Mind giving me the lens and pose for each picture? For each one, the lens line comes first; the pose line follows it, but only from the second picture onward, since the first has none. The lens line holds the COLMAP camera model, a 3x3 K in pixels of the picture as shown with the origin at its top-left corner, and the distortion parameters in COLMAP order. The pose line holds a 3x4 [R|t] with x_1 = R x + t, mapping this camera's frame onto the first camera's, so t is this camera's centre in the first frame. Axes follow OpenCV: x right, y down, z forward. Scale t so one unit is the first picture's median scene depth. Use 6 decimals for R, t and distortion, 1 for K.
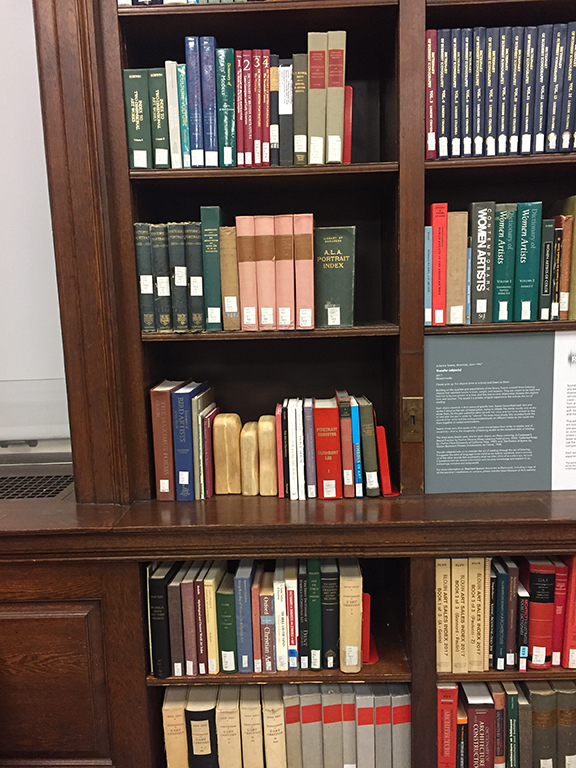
lens RADIAL K [[660.2, 0, 286.7], [0, 660.2, 384.2], [0, 0, 1]] dist [0.037466, -0.003355]
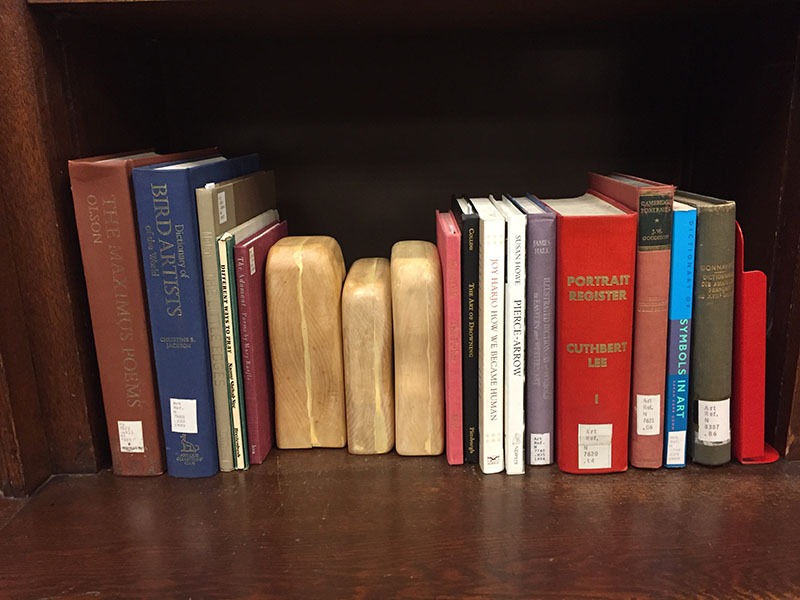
lens RADIAL K [[687.8, 0, 406.9], [0, 687.8, 300.6], [0, 0, 1]] dist [0.037466, -0.003355]
pose [[0.999626, -0.001880, 0.027295, -0.045720], [-0.001399, 0.992817, 0.119637, 0.035429], [-0.027324, -0.119630, 0.992442, 0.634340]]
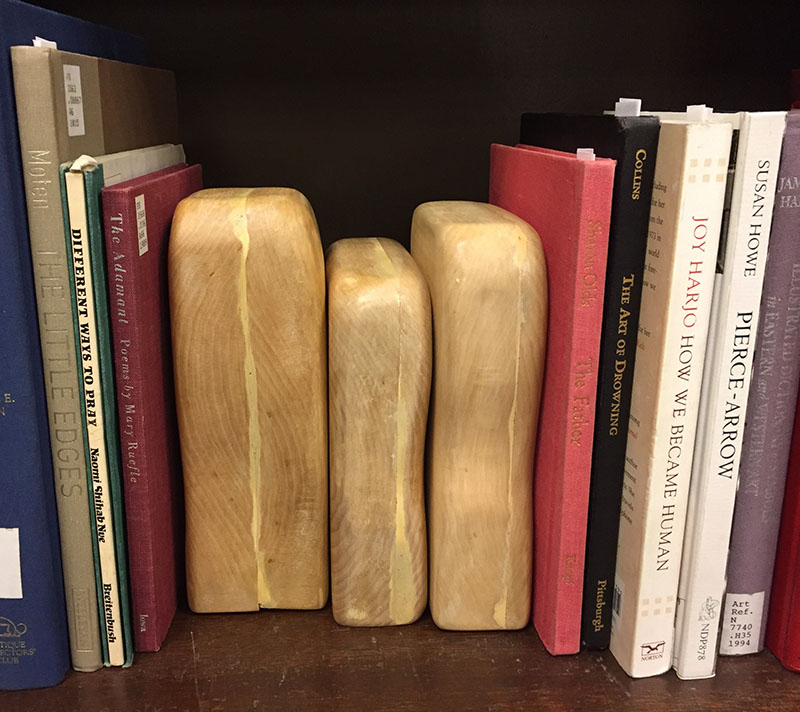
lens RADIAL K [[822.6, 0, 333.3], [0, 822.6, 352.9], [0, 0, 1]] dist [0.036889, 0.000000]
pose [[0.998120, 0.000386, 0.061281, -0.084107], [-0.009319, 0.989306, 0.145554, 0.059827], [-0.060570, -0.145852, 0.987451, 0.799312]]
